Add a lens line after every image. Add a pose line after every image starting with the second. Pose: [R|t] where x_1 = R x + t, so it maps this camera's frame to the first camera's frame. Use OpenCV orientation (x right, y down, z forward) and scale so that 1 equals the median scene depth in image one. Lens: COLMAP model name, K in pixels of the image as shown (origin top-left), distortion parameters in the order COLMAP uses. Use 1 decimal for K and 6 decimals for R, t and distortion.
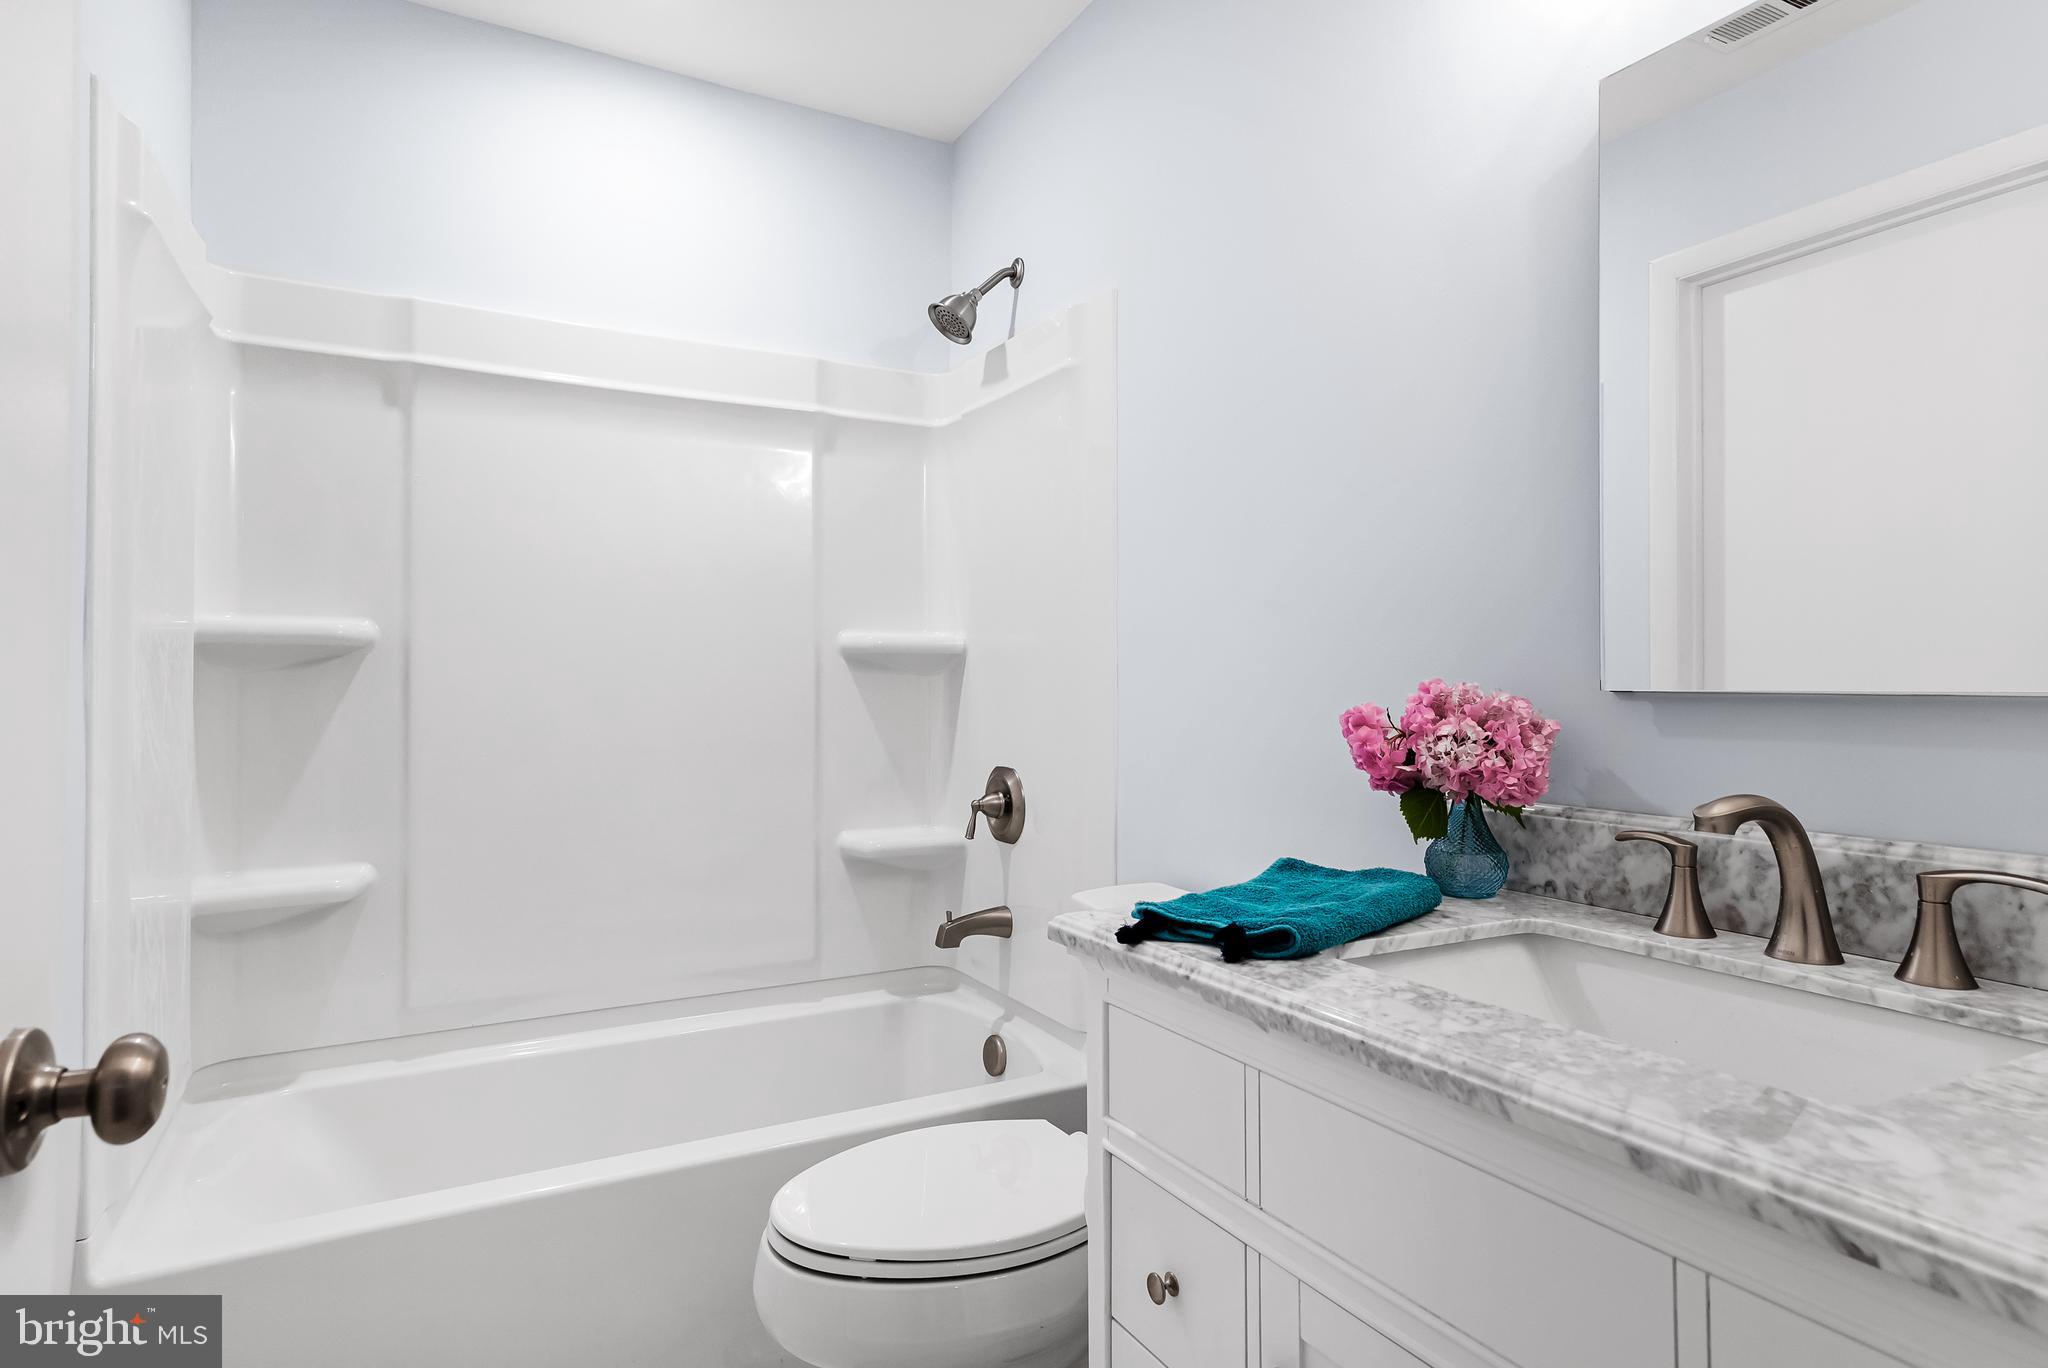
lens RADIAL K [[1092.8, 0, 1023.7], [0, 1092.8, 674.8], [0, 0, 1]] dist [-0.000591, -0.001498]
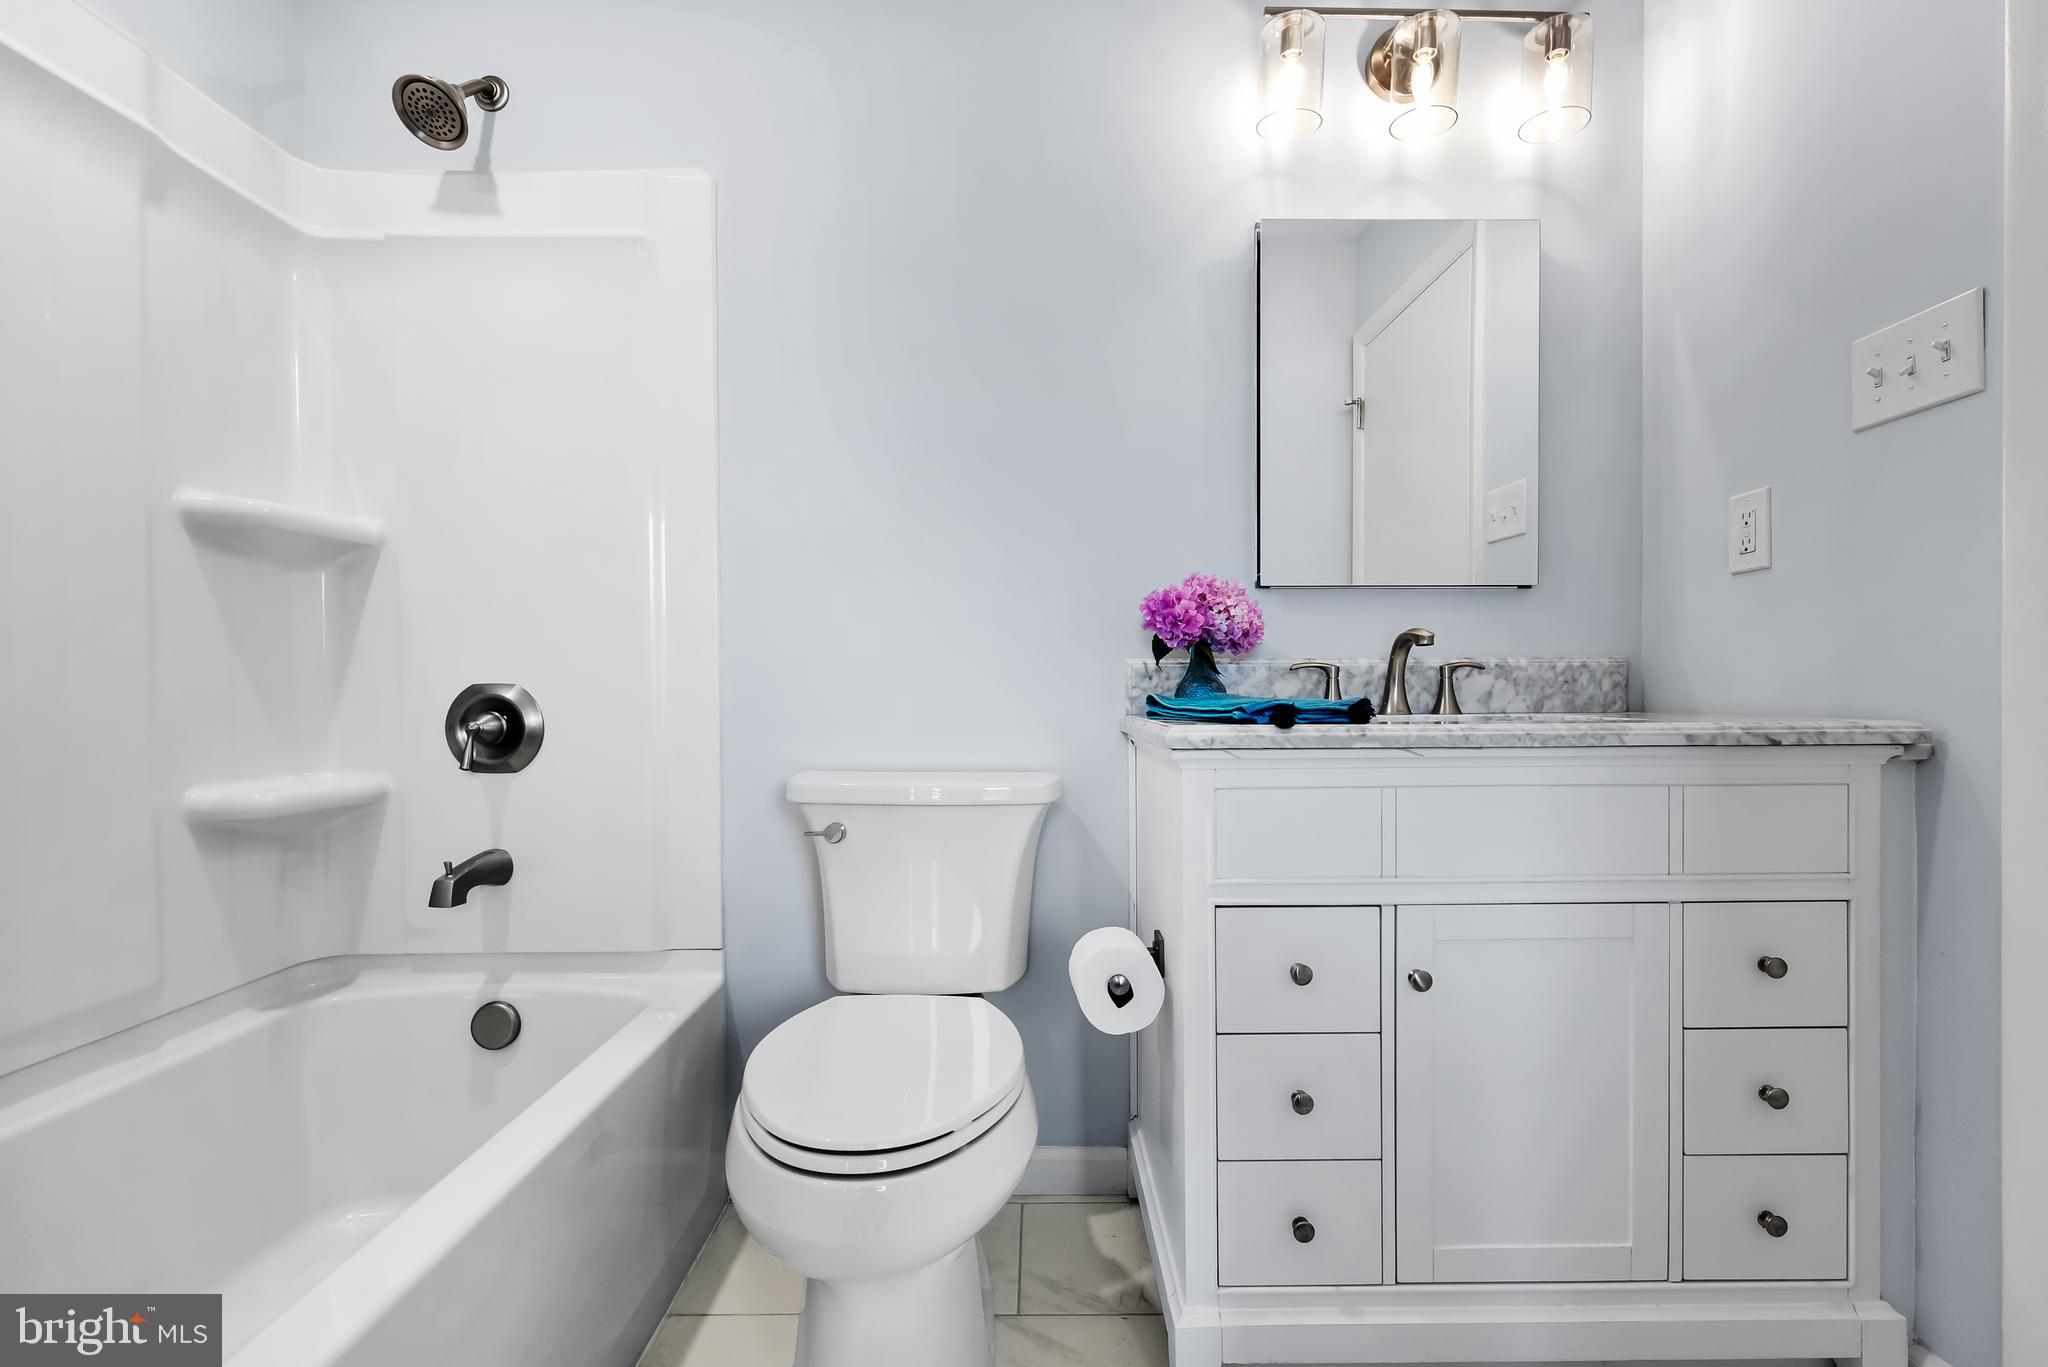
lens RADIAL K [[896.4, 0, 1024.0], [0, 896.4, 683.5], [0, 0, 1]] dist [0.003420, 0.000495]
pose [[0.482626, -0.004644, 0.875814, -0.416815], [-0.009368, 0.999901, 0.010464, 0.072516], [-0.875777, -0.013255, 0.482535, 0.305206]]
